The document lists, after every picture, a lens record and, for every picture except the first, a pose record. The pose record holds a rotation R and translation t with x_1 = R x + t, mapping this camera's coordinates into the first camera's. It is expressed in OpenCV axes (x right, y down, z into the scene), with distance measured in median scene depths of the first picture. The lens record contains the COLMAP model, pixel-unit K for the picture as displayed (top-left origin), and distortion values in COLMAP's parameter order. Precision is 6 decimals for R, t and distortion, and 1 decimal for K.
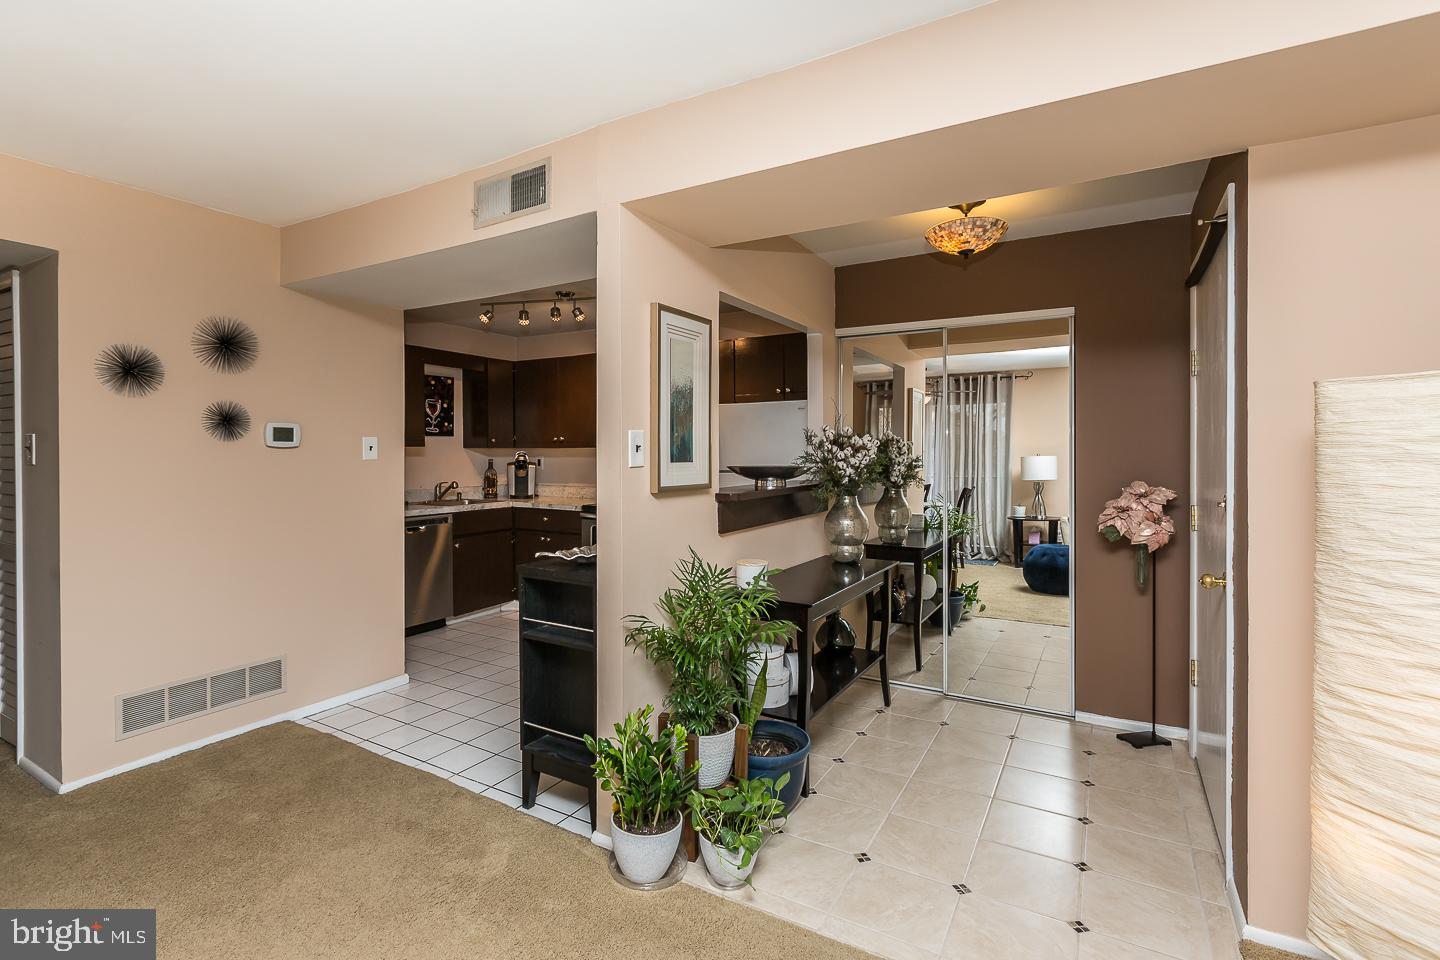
lens RADIAL K [[651.4, 0, 716.2], [0, 651.4, 454.6], [0, 0, 1]] dist [-0.001172, 0.000281]
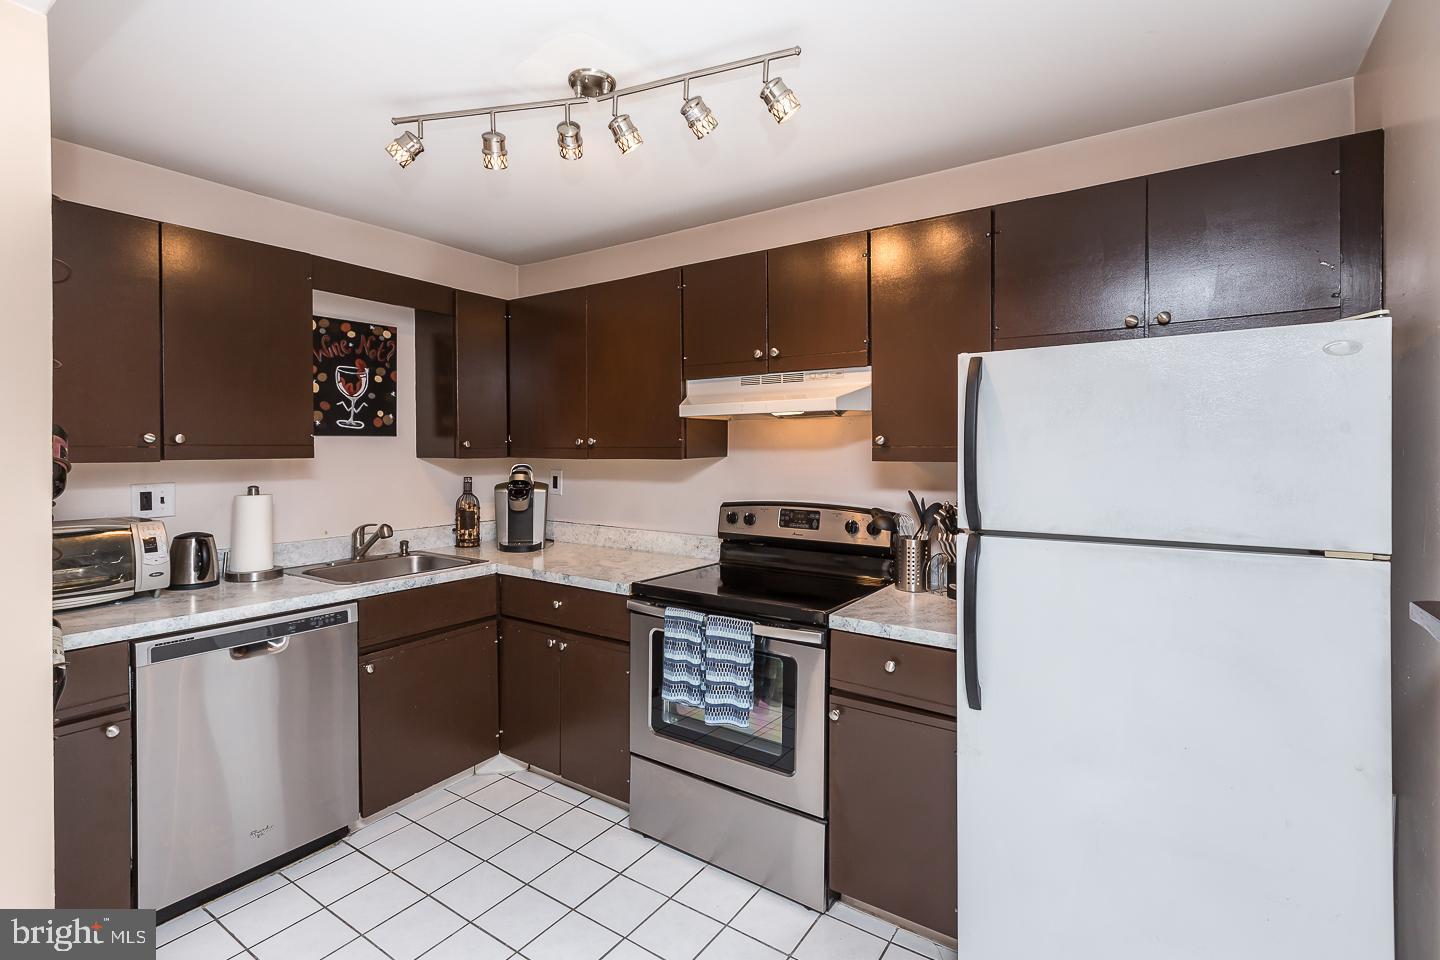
lens RADIAL K [[651.4, 0, 716.2], [0, 651.4, 454.6], [0, 0, 1]] dist [-0.001172, 0.000281]
pose [[0.997783, 0.003809, -0.066444, -0.102663], [-0.003595, 0.999988, 0.003333, -0.015801], [0.066456, -0.003086, 0.997785, 0.483180]]
